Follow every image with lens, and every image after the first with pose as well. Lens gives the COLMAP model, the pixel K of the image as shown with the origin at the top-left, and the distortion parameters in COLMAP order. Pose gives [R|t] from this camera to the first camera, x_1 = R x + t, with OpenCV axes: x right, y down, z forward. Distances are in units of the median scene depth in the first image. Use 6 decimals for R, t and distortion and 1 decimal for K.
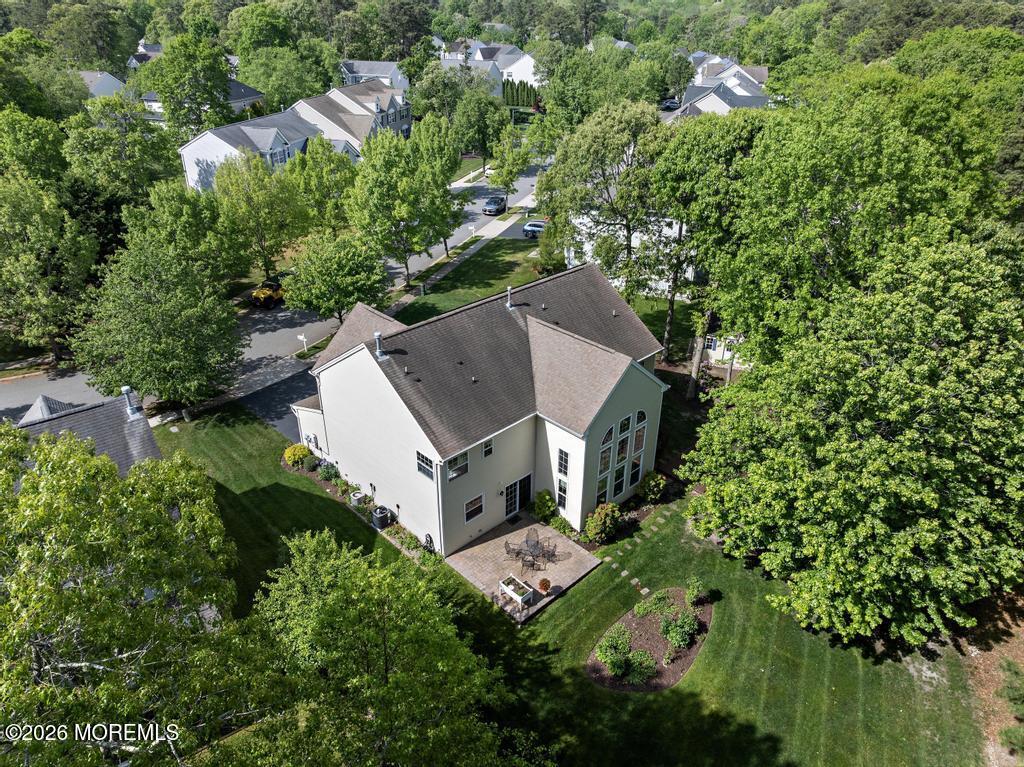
lens RADIAL K [[724.0, 0, 512.0], [0, 724.0, 383.5], [0, 0, 1]] dist [-0.036568, -0.004531]
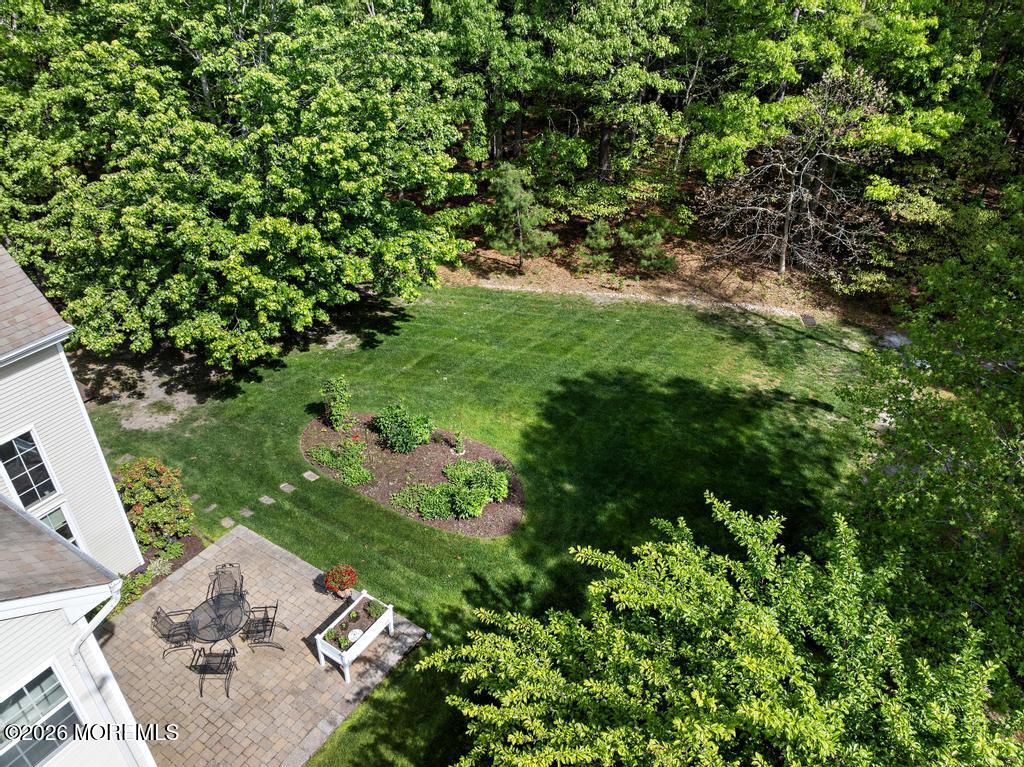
lens RADIAL K [[717.8, 0, 512.0], [0, 717.8, 383.5], [0, 0, 1]] dist [-0.038180, 0.002058]
pose [[-0.244831, -0.536218, 0.807792, -0.261537], [0.457380, 0.670744, 0.583871, -0.017631], [-0.854904, 0.512418, 0.081037, 0.749422]]
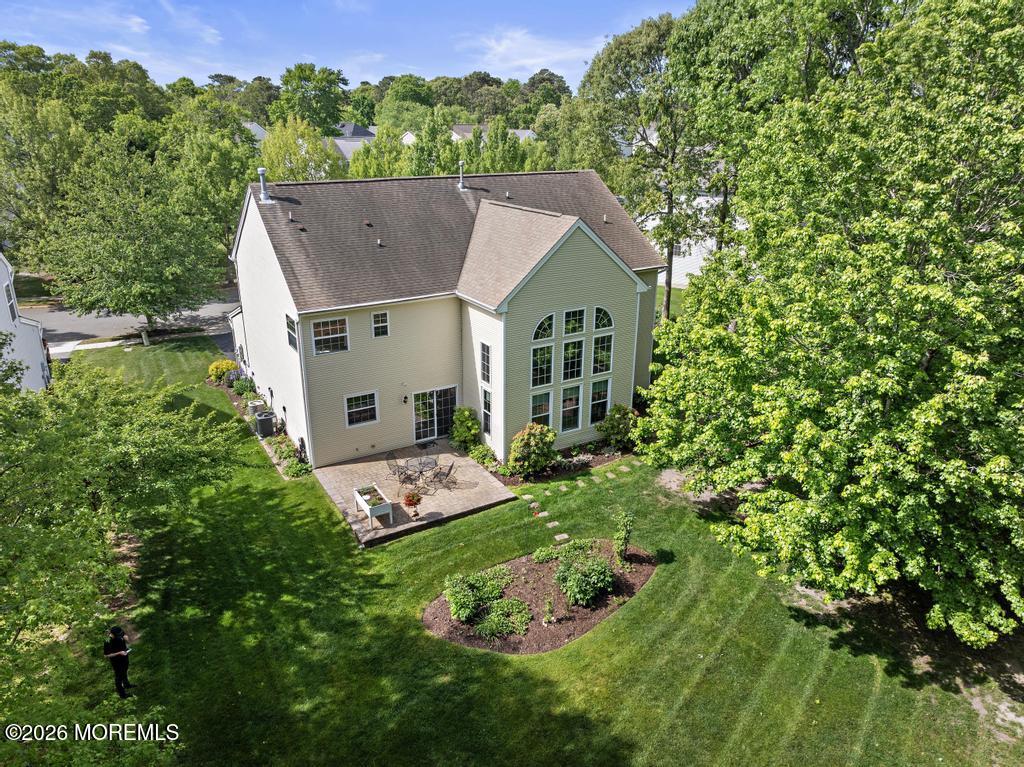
lens RADIAL K [[717.8, 0, 512.0], [0, 717.8, 383.5], [0, 0, 1]] dist [-0.038180, 0.002058]
pose [[0.975239, 0.077440, -0.207150, 0.257132], [-0.107035, 0.984951, -0.135700, 0.232174], [0.193524, 0.154513, 0.968852, 0.296995]]
